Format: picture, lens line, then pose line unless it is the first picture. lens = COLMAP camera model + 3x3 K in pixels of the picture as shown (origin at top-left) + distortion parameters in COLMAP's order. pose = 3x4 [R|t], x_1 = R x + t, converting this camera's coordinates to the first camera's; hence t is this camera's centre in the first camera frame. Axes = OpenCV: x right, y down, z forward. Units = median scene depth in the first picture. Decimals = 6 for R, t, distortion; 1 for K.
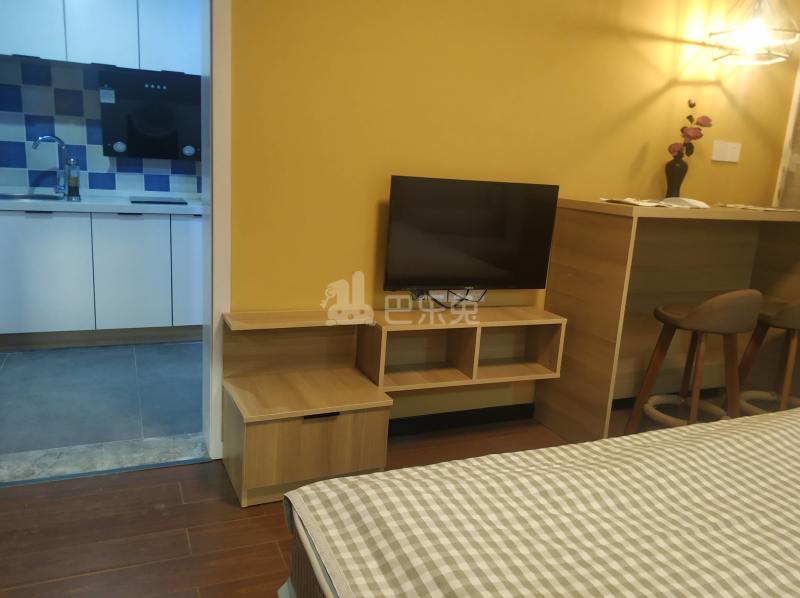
lens RADIAL K [[660.9, 0, 400.0], [0, 660.9, 299.0], [0, 0, 1]] dist [0.052452, -0.005079]
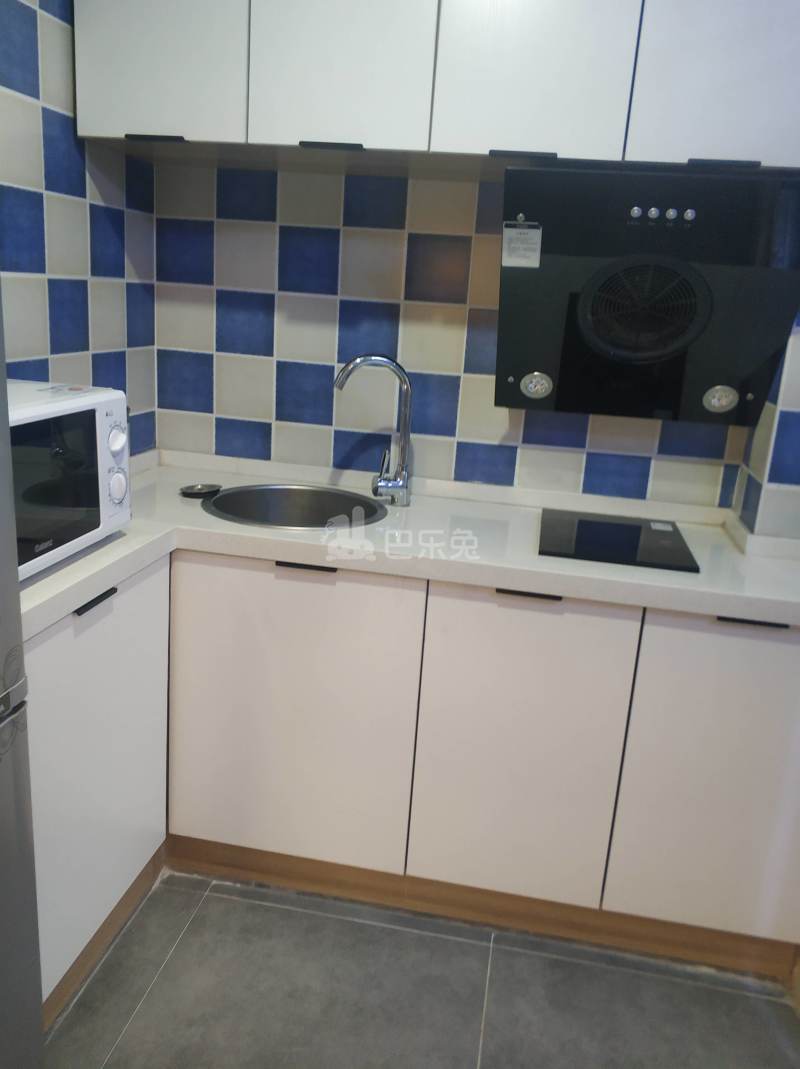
lens RADIAL K [[863.0, 0, 400.0], [0, 863.0, 534.5], [0, 0, 1]] dist [0.052795, -0.119468]
pose [[0.841372, 0.144919, -0.520664, -0.221754], [-0.132101, 0.989302, 0.061887, -0.165727], [0.524063, 0.016710, 0.851516, 0.555049]]
